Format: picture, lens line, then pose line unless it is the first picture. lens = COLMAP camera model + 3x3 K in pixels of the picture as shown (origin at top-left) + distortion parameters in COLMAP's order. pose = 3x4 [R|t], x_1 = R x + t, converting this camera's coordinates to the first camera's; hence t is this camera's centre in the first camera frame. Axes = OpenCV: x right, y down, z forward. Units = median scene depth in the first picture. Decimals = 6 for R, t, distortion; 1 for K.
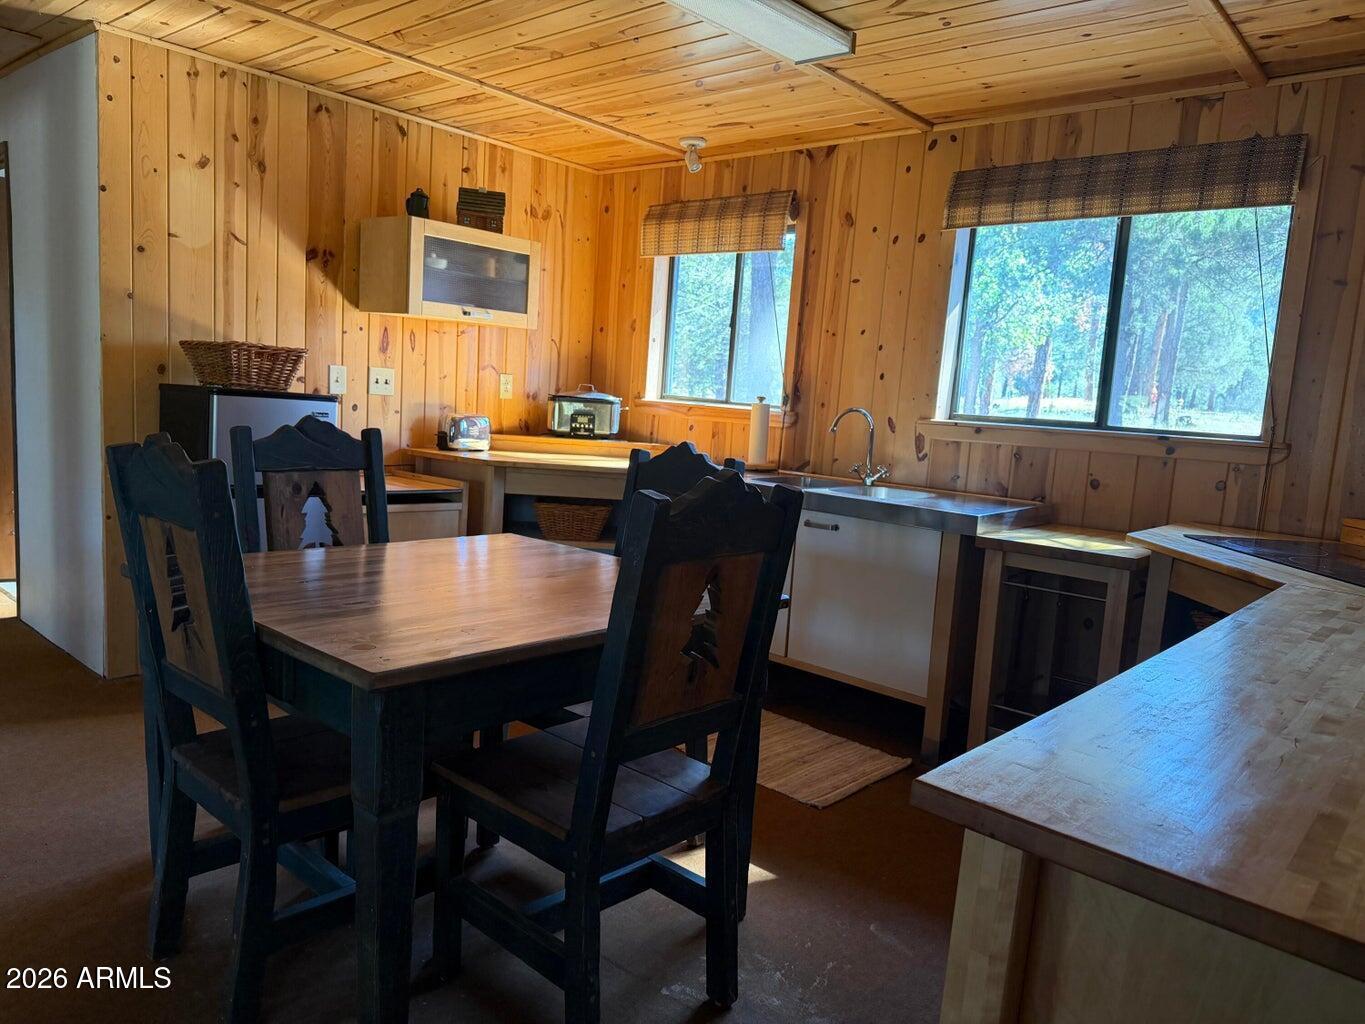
lens RADIAL K [[960.6, 0, 670.2], [0, 960.6, 516.3], [0, 0, 1]] dist [0.058346, -0.071301]
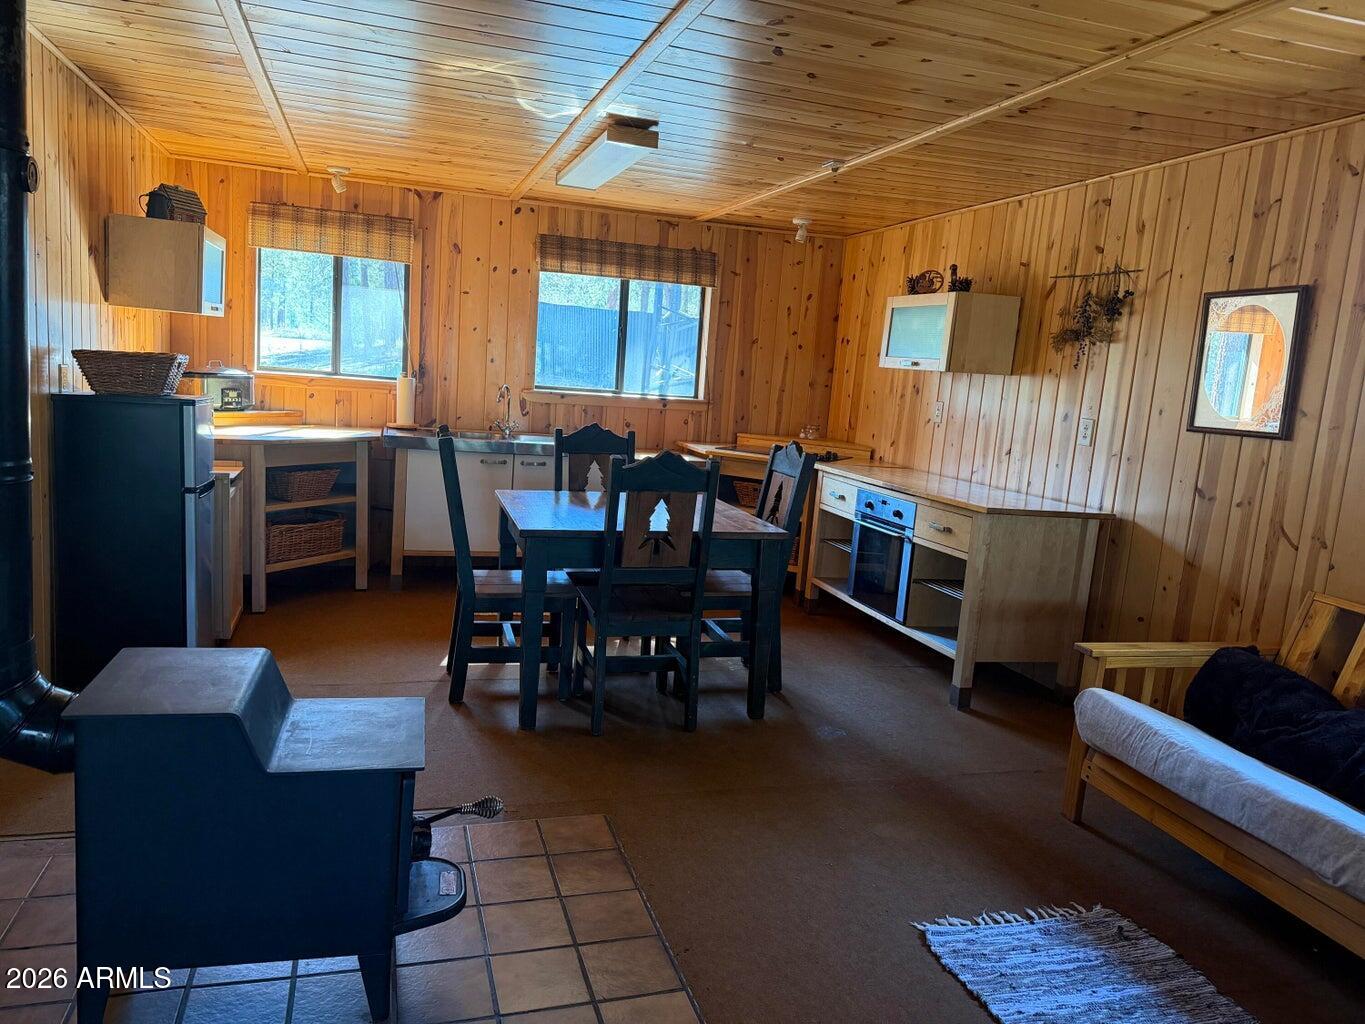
lens RADIAL K [[960.6, 0, 707.7], [0, 960.6, 515.8], [0, 0, 1]] dist [0.058346, -0.071301]
pose [[0.519653, -0.160040, 0.839254, -0.945560], [0.070769, 0.986987, 0.144393, -0.104655], [-0.851442, -0.015641, 0.524216, -0.073760]]
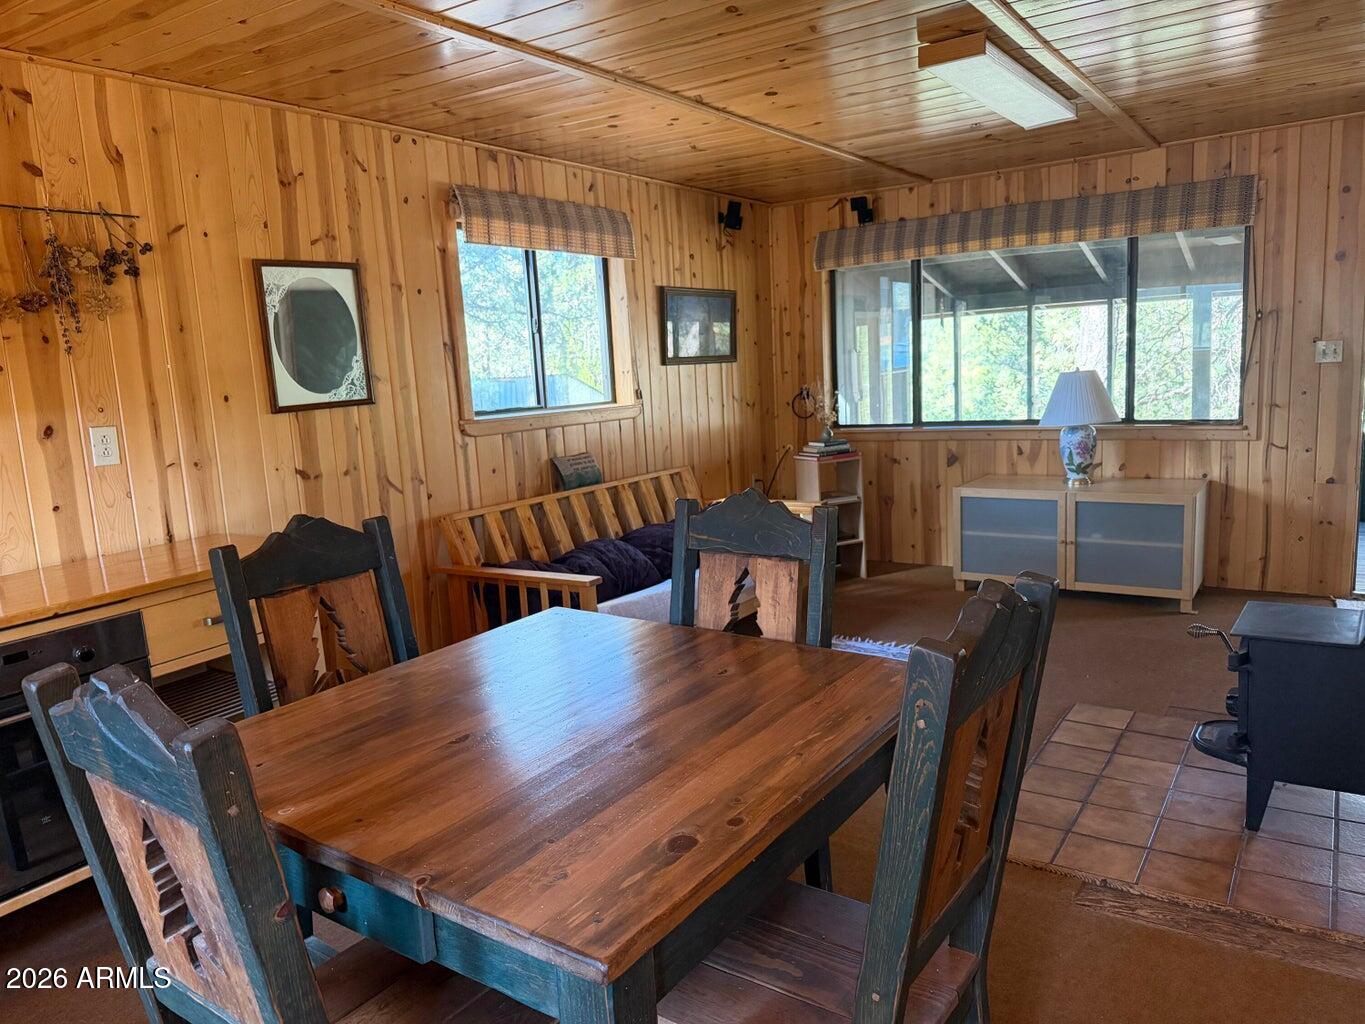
lens RADIAL K [[960.6, 0, 680.5], [0, 960.6, 511.3], [0, 0, 1]] dist [0.058346, -0.071301]
pose [[-0.994230, 0.007052, -0.107037, -0.111168], [-0.022606, 0.961654, 0.273334, -0.179242], [0.104860, 0.274177, -0.955945, 0.959474]]
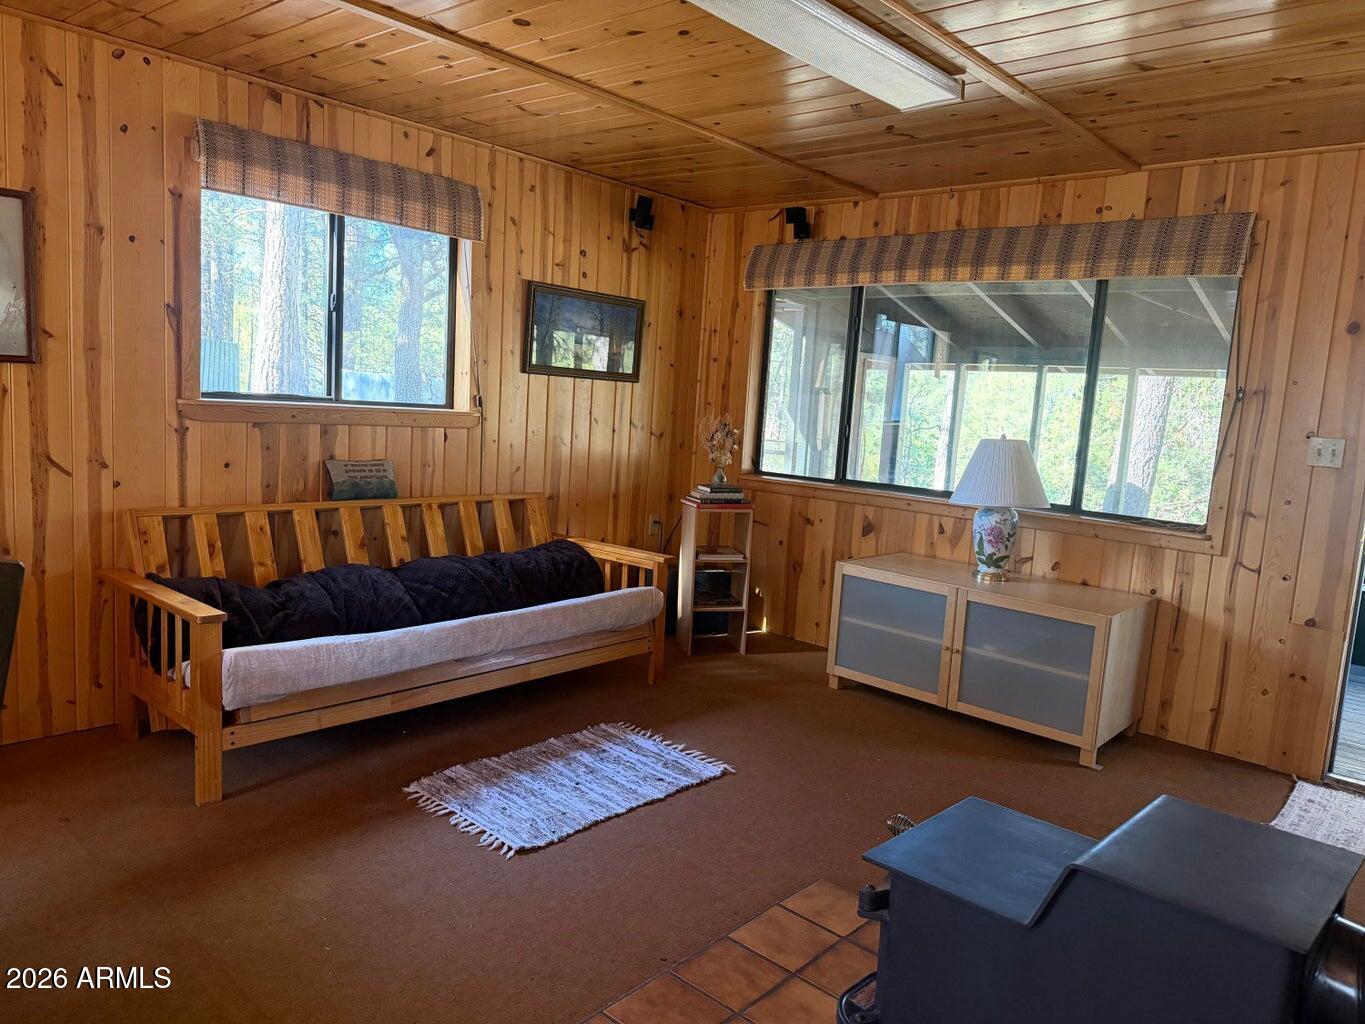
lens RADIAL K [[960.6, 0, 674.8], [0, 960.6, 509.6], [0, 0, 1]] dist [0.058346, -0.071301]
pose [[-0.991585, -0.128894, 0.012083, -0.468471], [-0.121827, 0.960628, 0.249705, -0.159006], [-0.043793, 0.246132, -0.968247, 0.749438]]
